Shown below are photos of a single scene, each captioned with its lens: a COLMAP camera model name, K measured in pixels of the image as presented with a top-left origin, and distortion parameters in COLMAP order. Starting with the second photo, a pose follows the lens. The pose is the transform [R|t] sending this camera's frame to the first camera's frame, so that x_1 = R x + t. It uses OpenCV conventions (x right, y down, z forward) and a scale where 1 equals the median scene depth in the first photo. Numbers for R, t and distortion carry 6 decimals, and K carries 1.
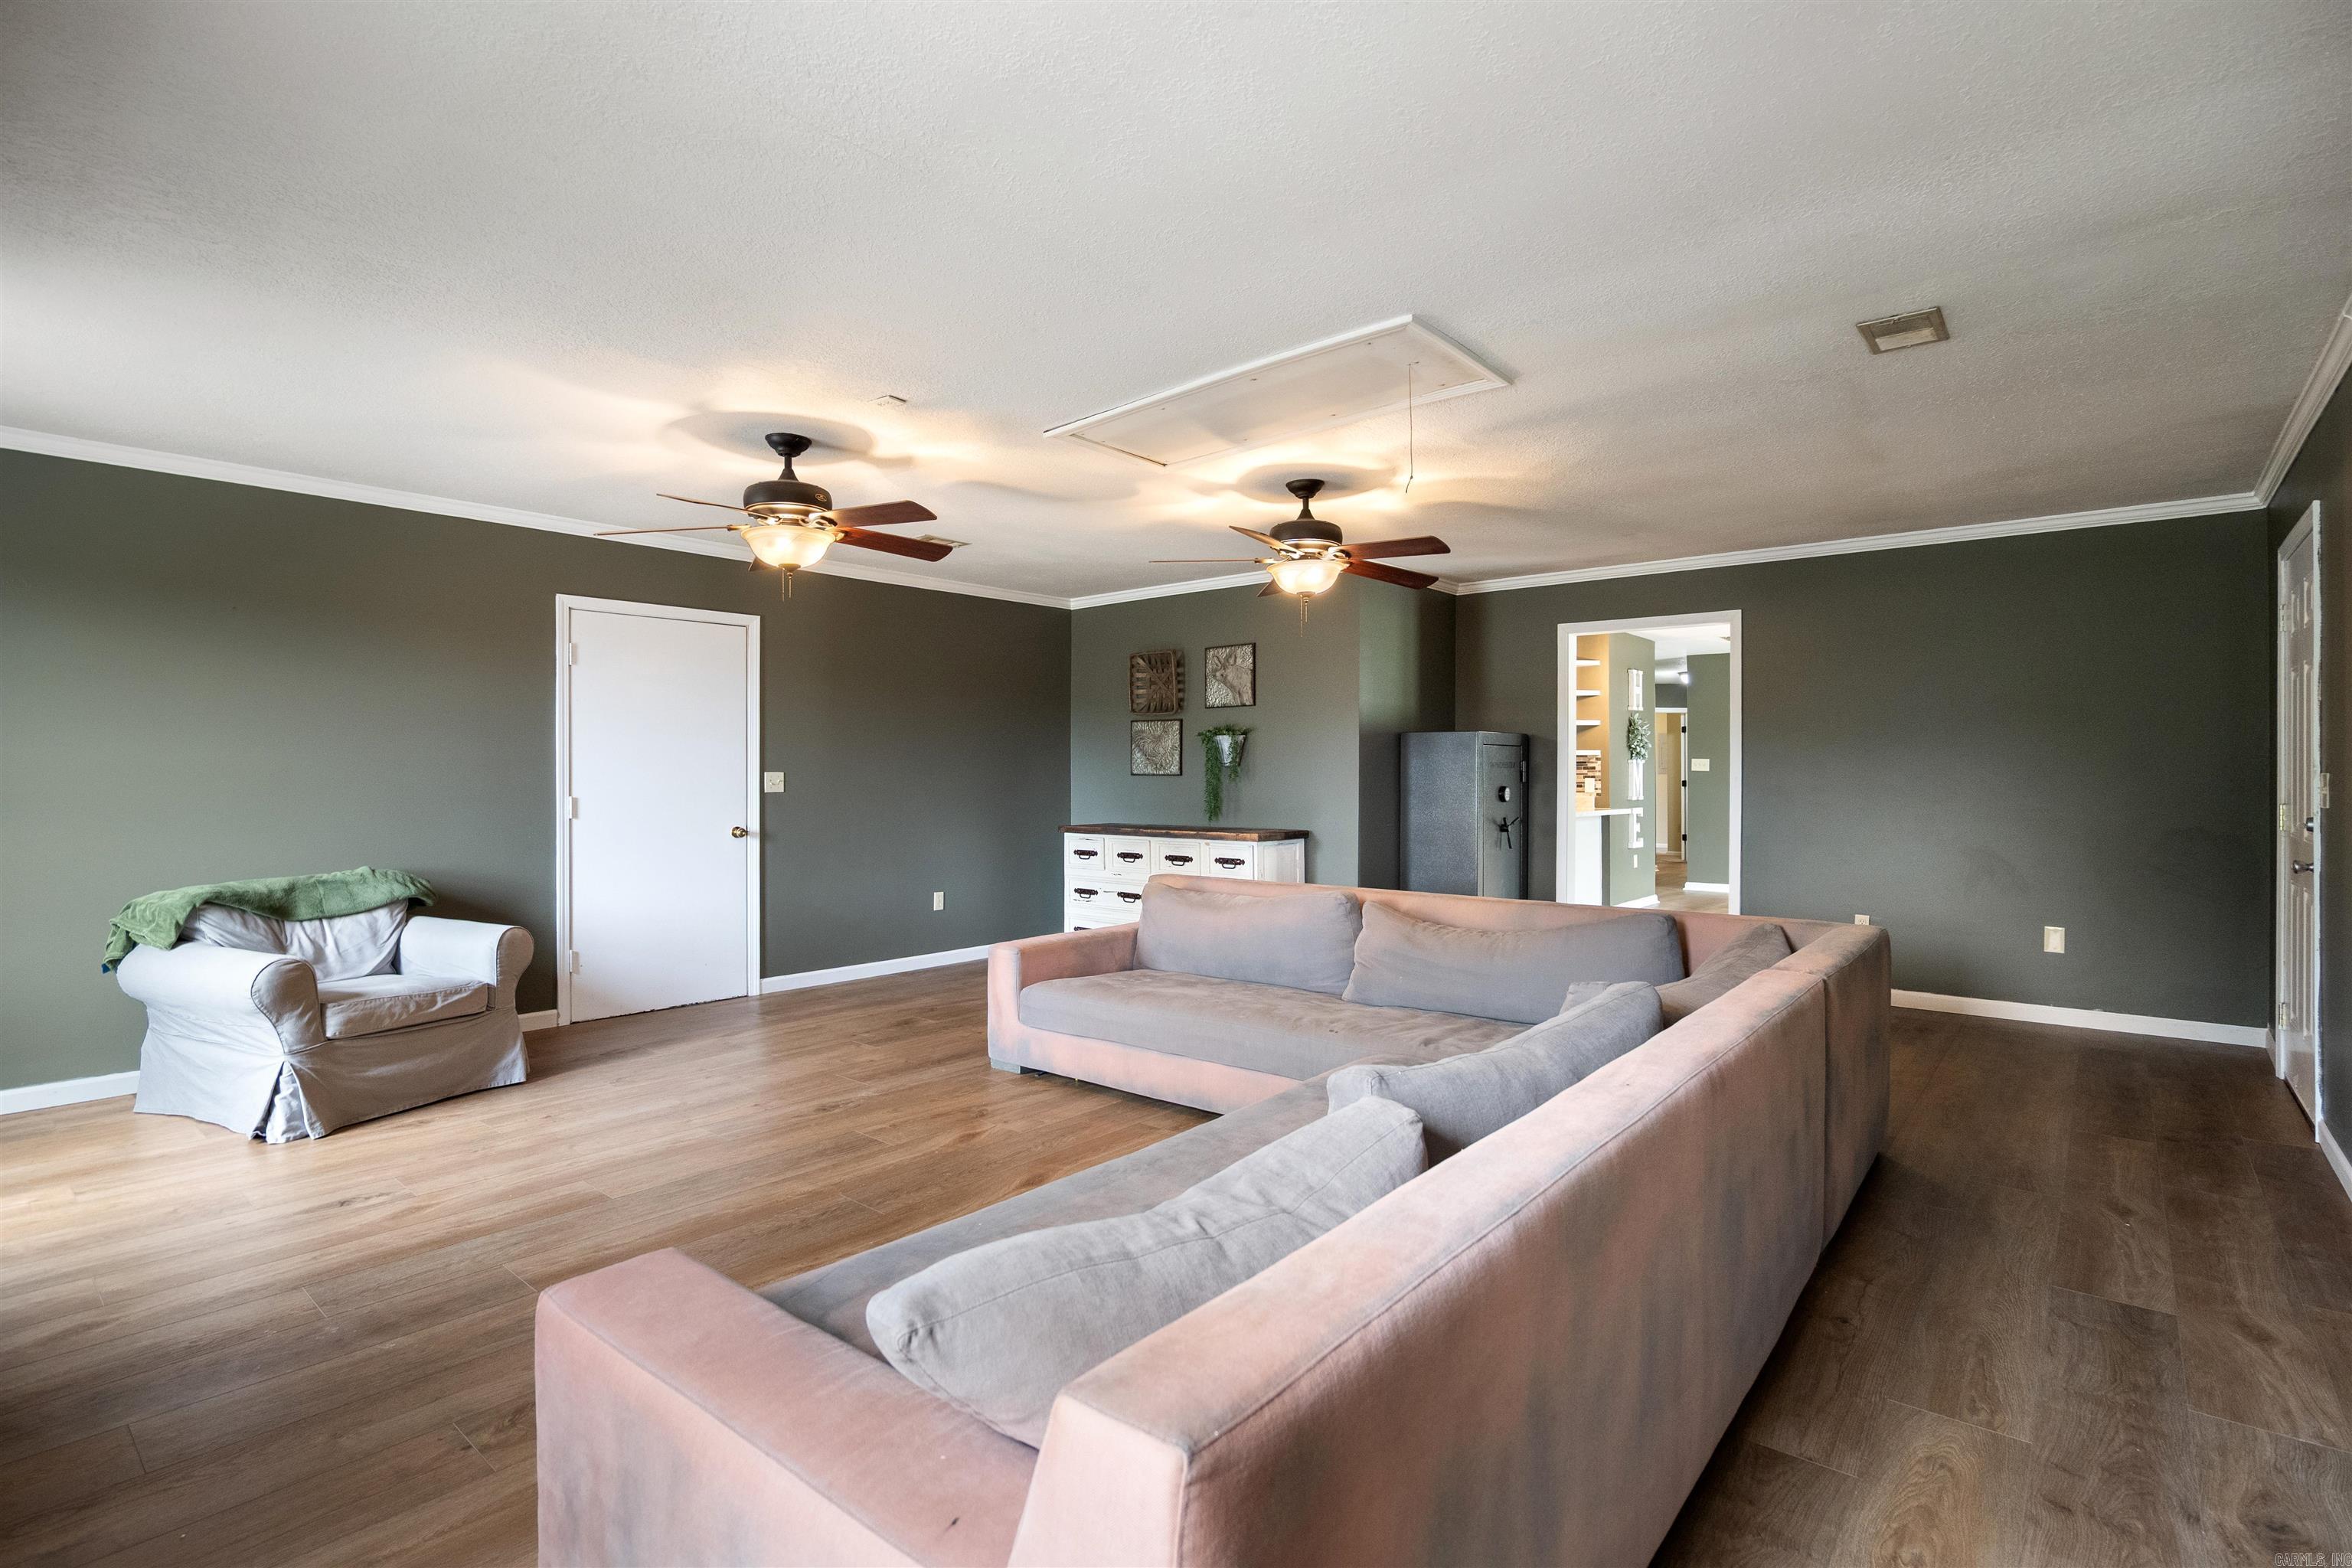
lens RADIAL K [[1108.0, 0, 1189.2], [0, 1108.0, 783.5], [0, 0, 1]] dist [-0.022648, 0.000114]
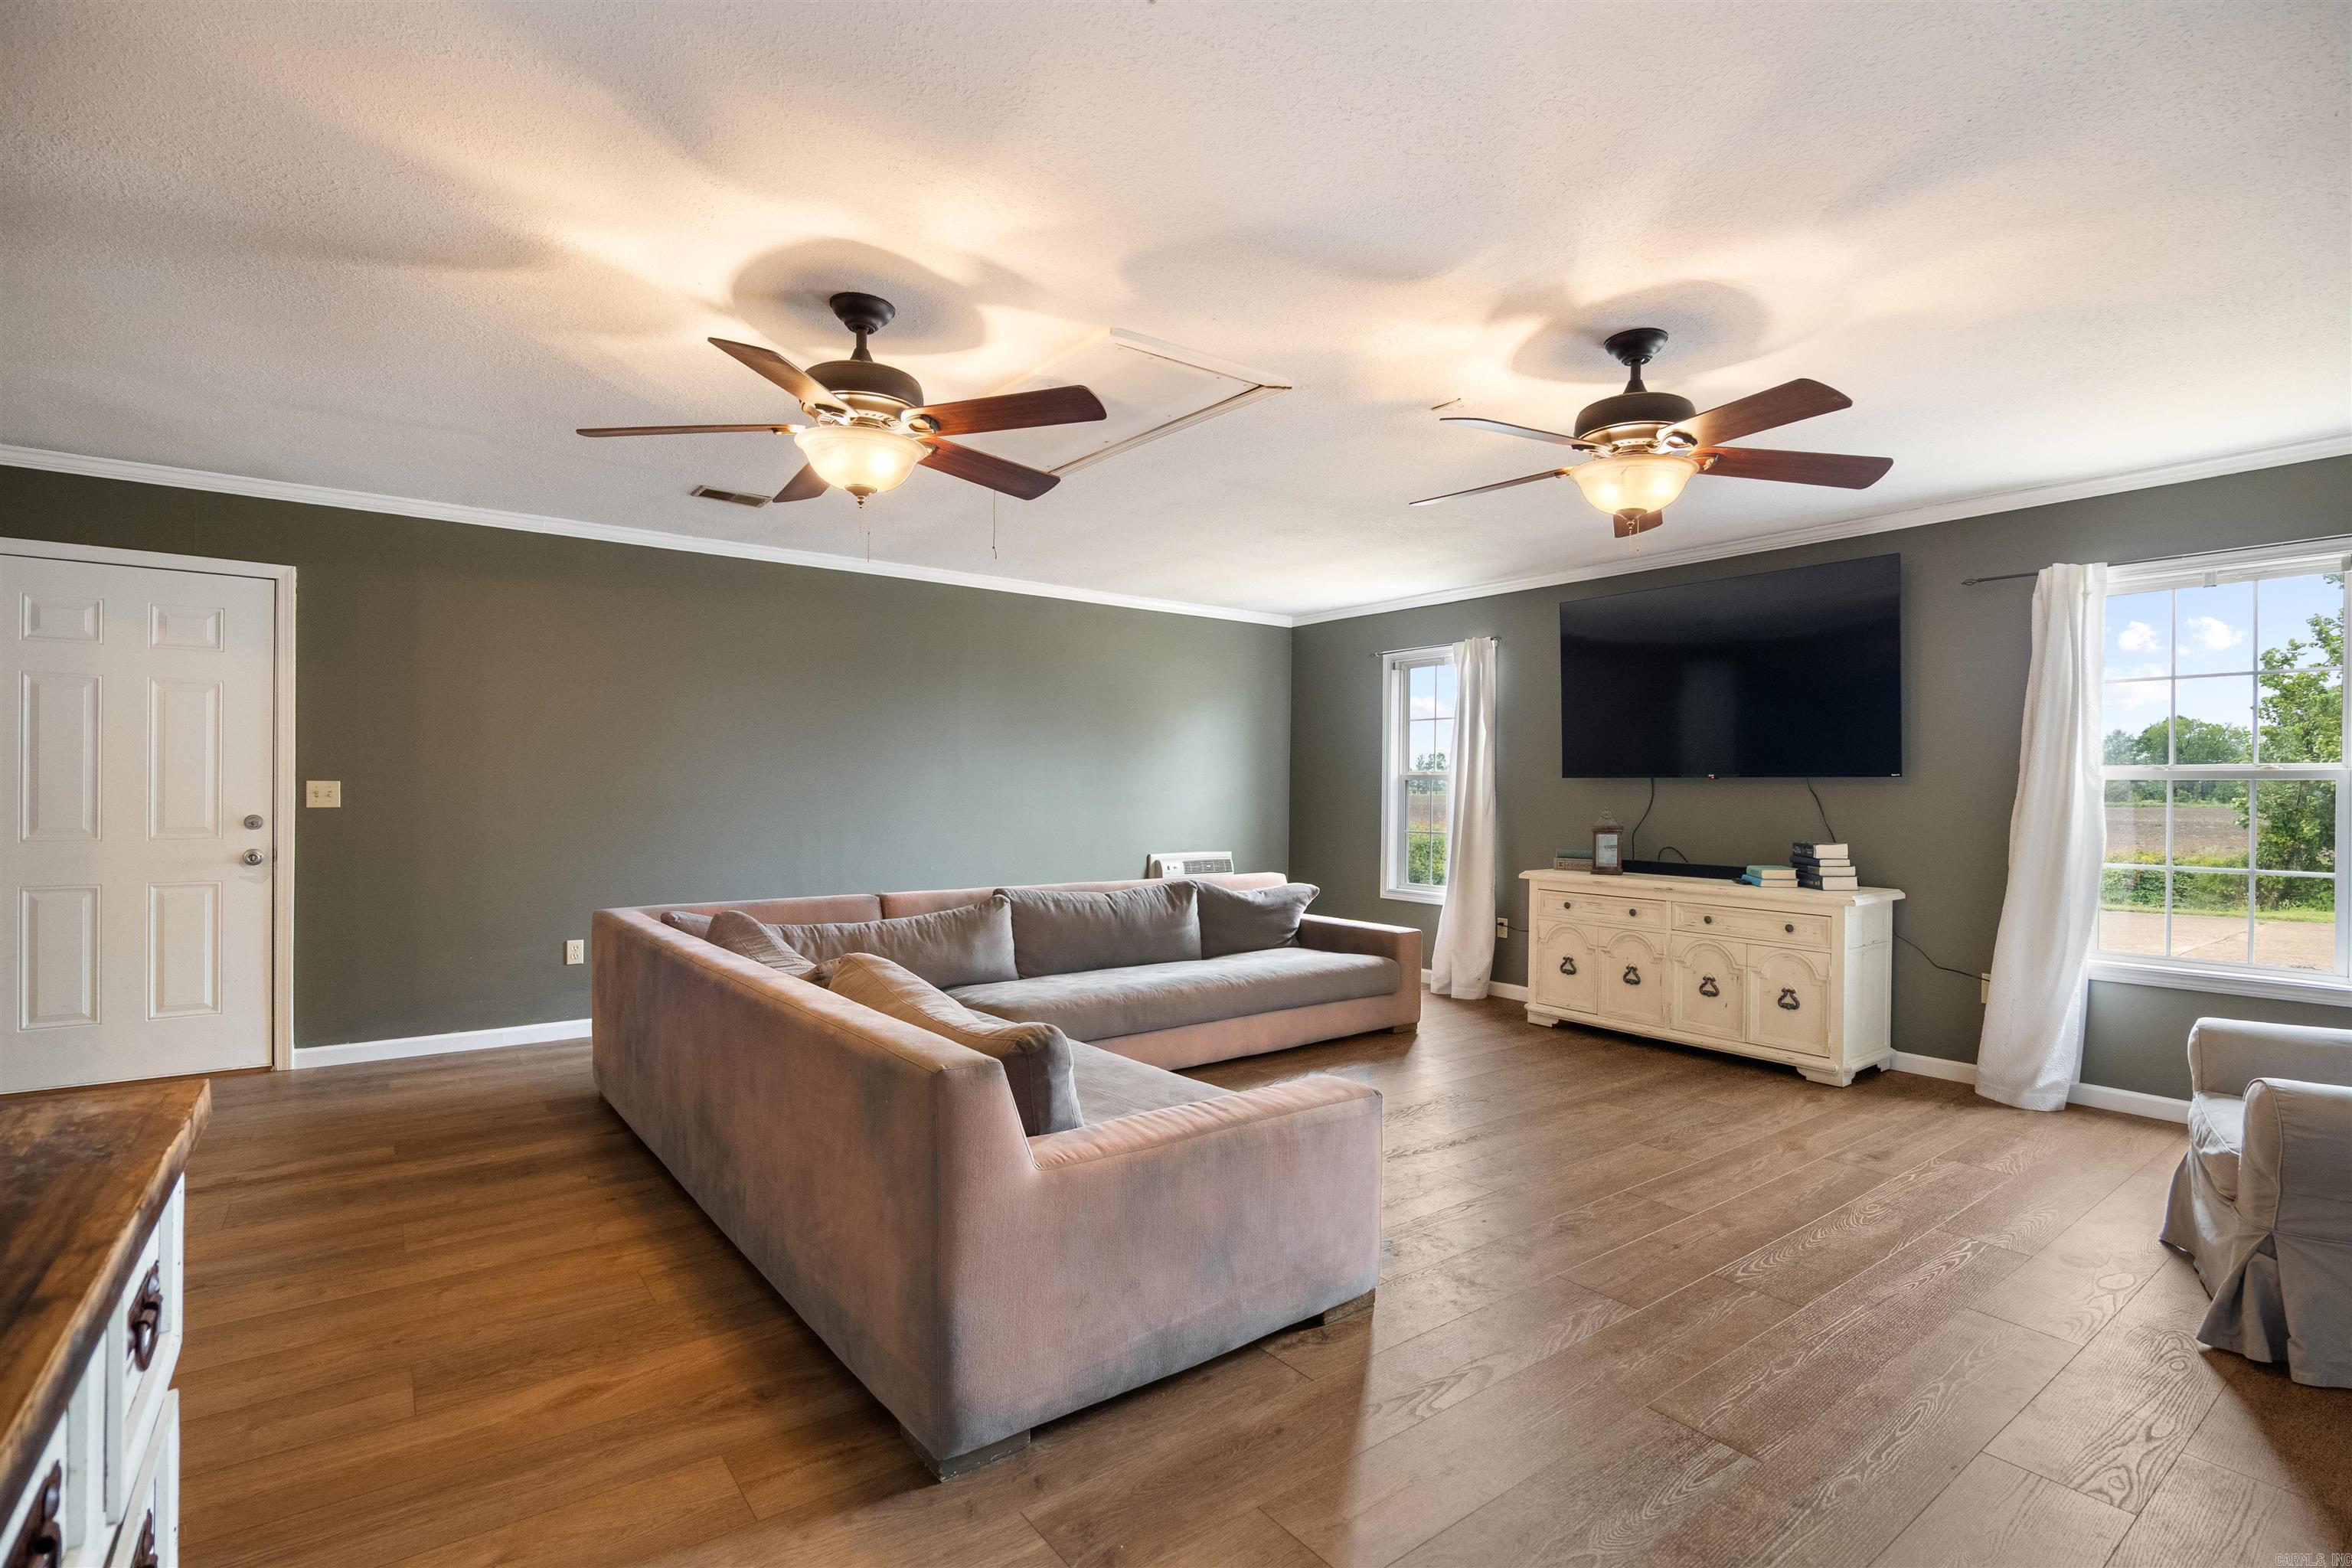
lens RADIAL K [[1092.3, 0, 1176.0], [0, 1092.3, 784.0], [0, 0, 1]] dist [-0.023338, 0.000988]
pose [[-0.974086, -0.008285, 0.226028, -0.209100], [-0.007822, 0.999965, 0.002944, -0.012813], [-0.226044, 0.001100, -0.974116, 1.614585]]
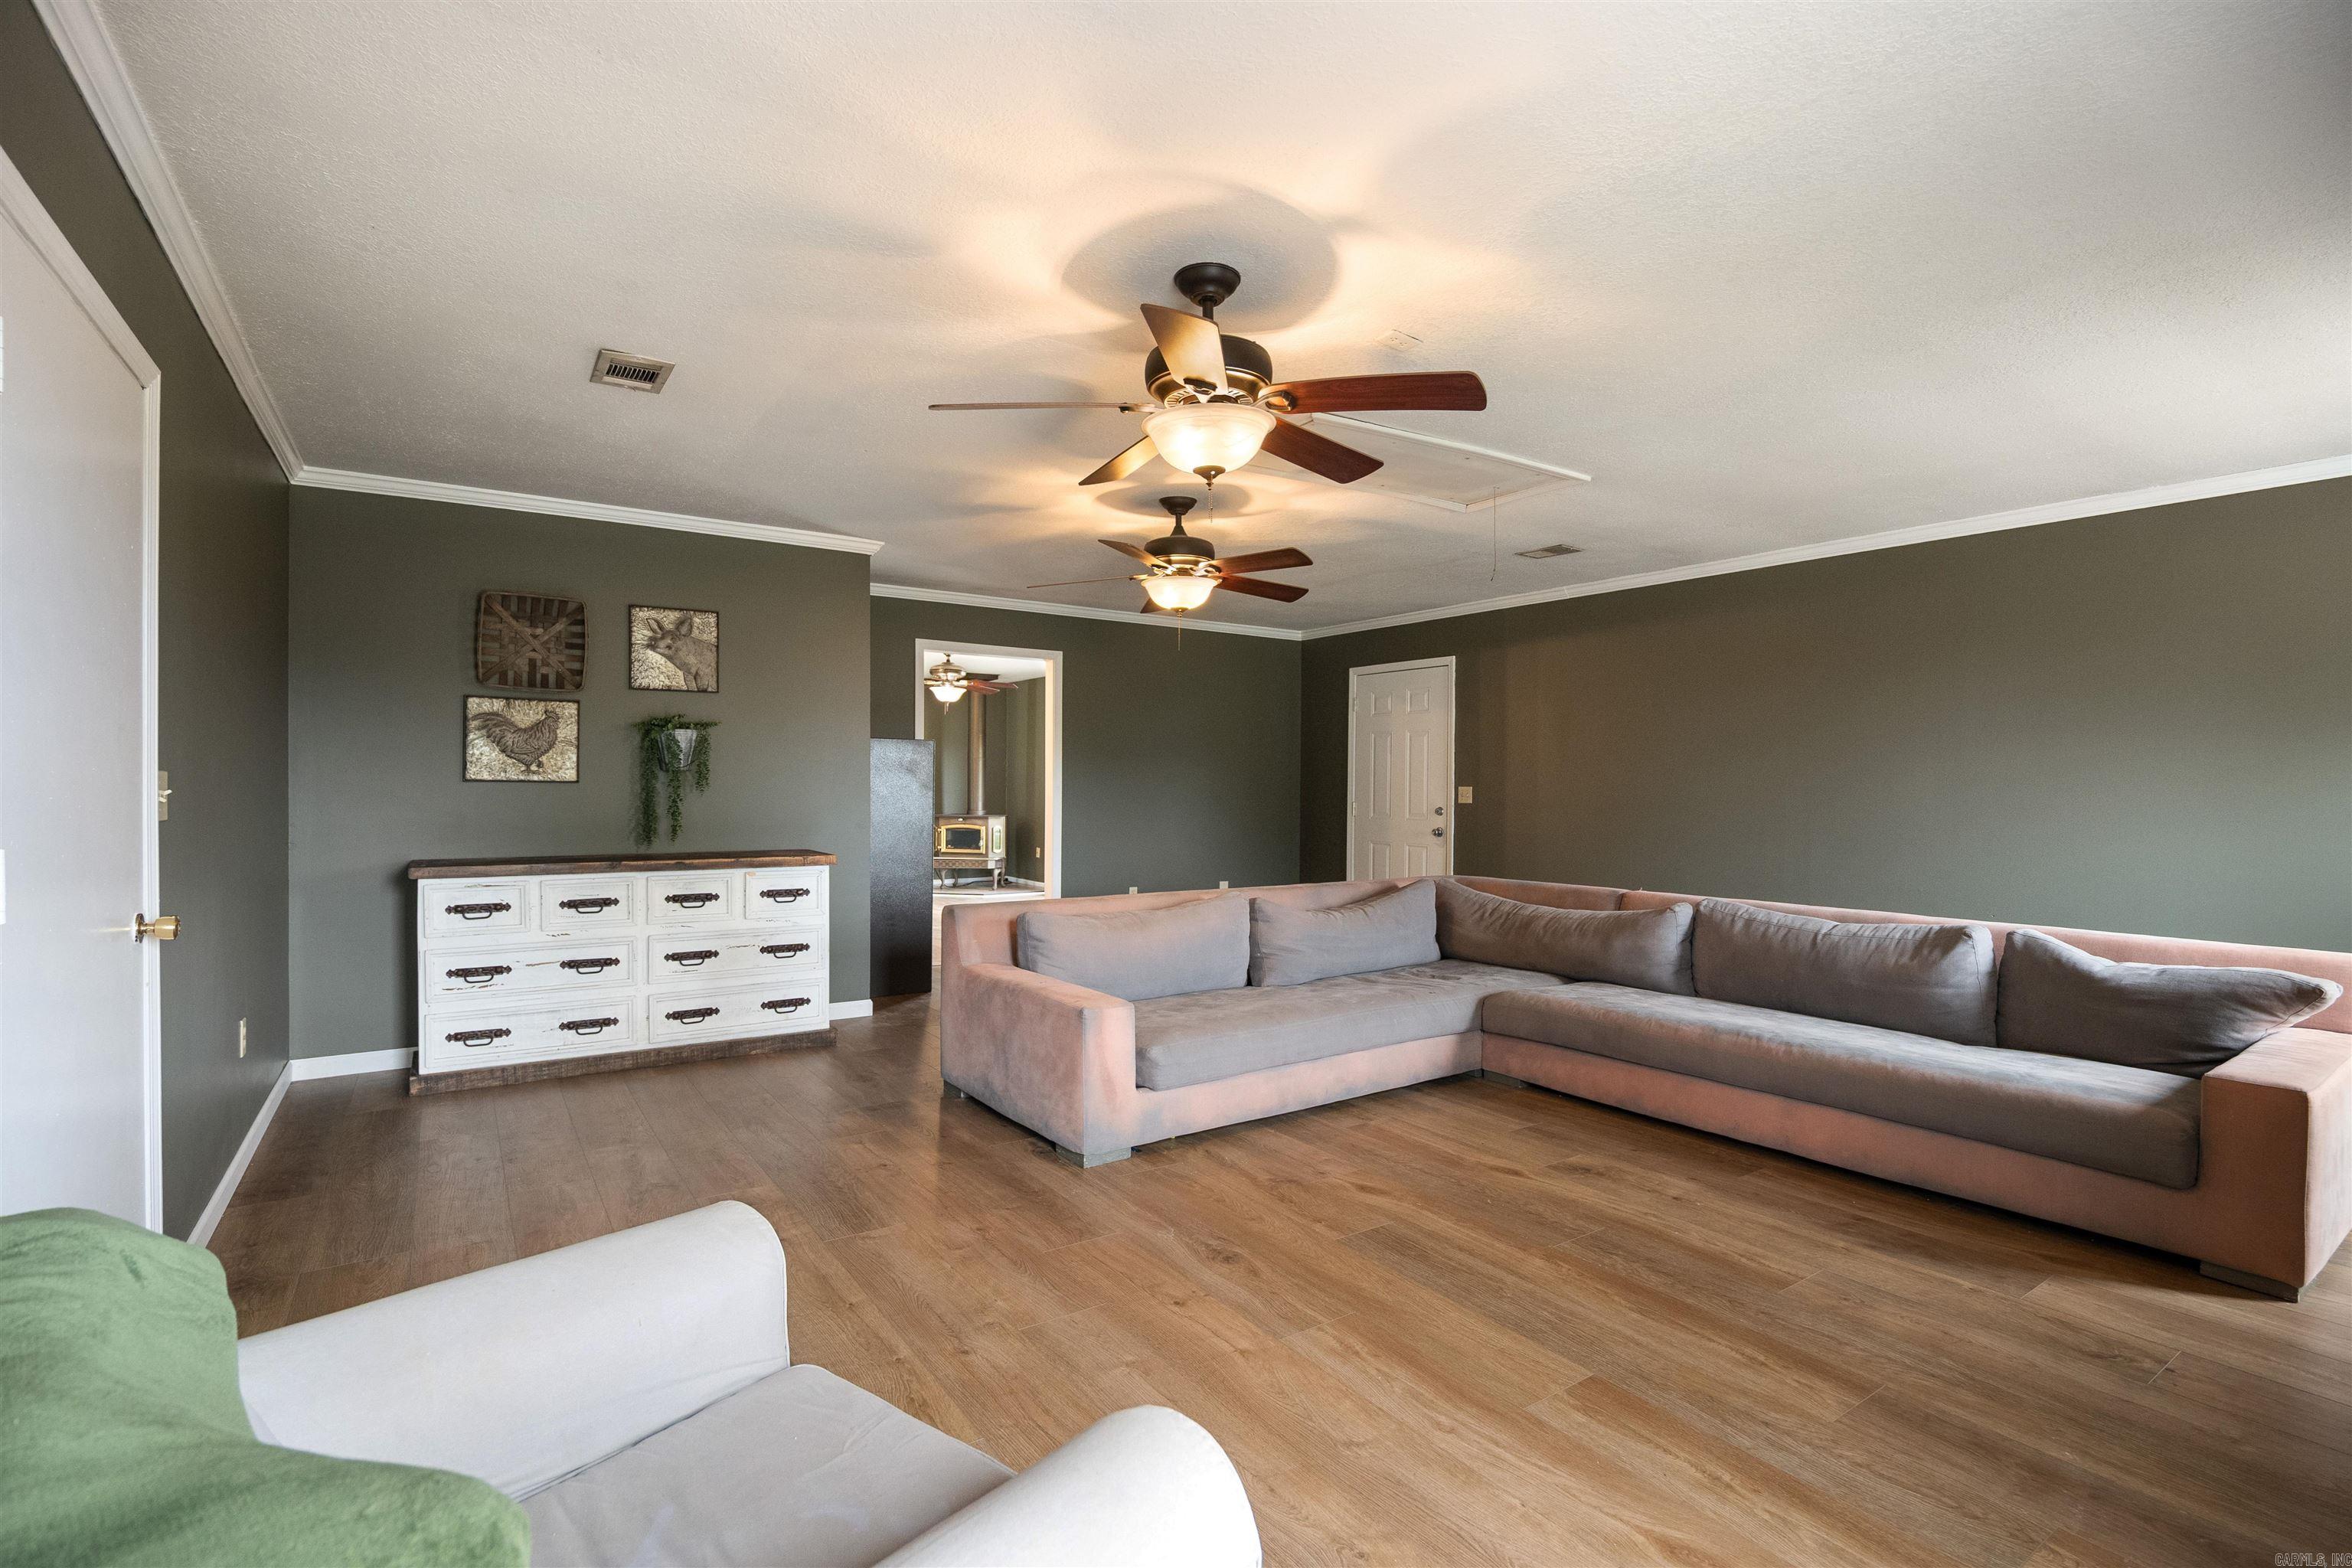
lens RADIAL K [[1092.3, 0, 1176.0], [0, 1092.3, 784.0], [0, 0, 1]] dist [-0.023338, 0.000988]
pose [[0.276478, 0.003945, 0.961012, -0.905231], [0.002943, 0.999983, -0.004951, -0.002990], [-0.961016, 0.004197, 0.276462, 0.753368]]
